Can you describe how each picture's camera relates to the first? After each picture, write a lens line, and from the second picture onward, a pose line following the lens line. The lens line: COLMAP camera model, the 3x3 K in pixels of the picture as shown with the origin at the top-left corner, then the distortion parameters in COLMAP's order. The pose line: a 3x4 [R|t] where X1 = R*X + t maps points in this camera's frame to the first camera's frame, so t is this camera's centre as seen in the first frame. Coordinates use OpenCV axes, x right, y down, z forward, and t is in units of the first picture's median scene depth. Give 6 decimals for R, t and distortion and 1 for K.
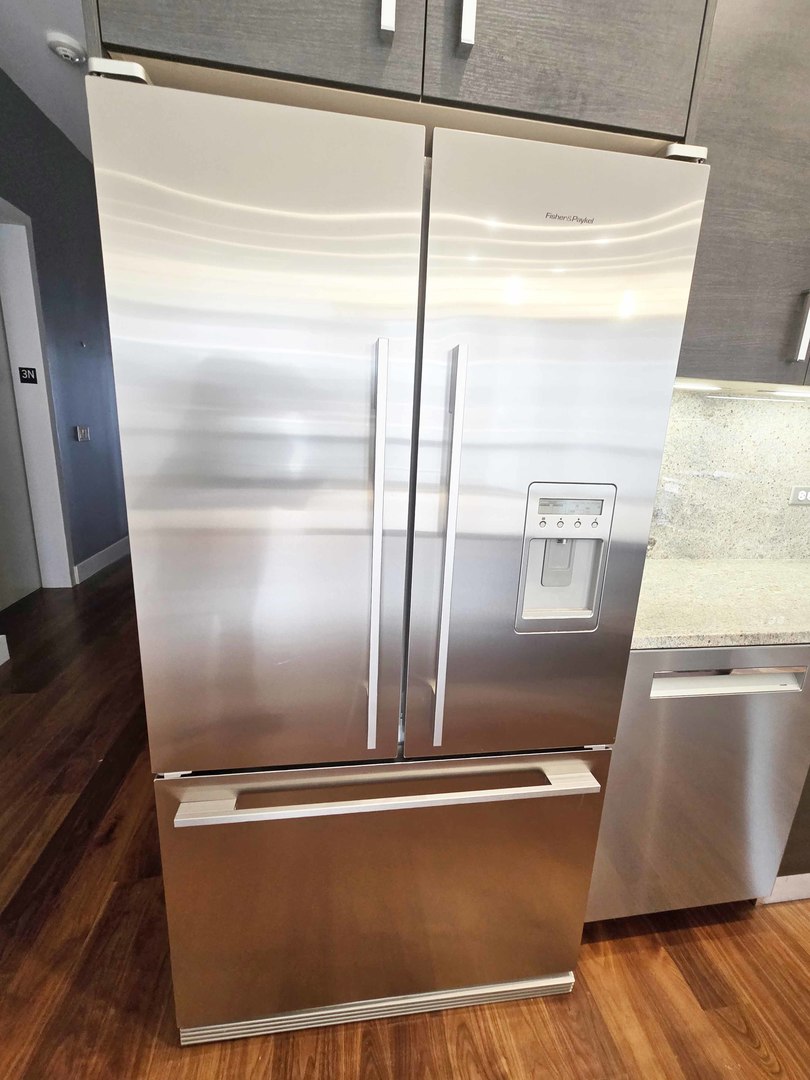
lens RADIAL K [[489.1, 0, 405.0], [0, 489.1, 540.0], [0, 0, 1]] dist [-0.000415, 0.003947]
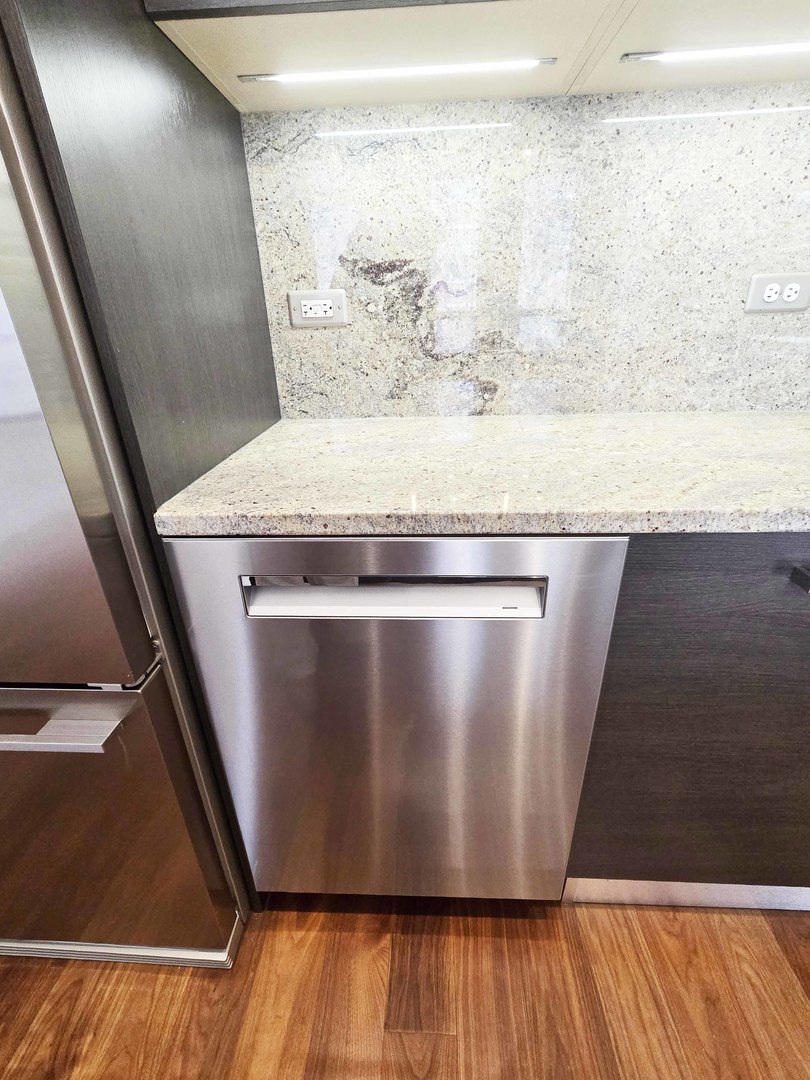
lens RADIAL K [[489.1, 0, 405.0], [0, 489.1, 540.0], [0, 0, 1]] dist [-0.000415, 0.003947]
pose [[0.975563, 0.022128, -0.218602, 0.706244], [0.020265, 0.981613, 0.189801, 0.101101], [0.218783, -0.189593, 0.957177, 0.409862]]
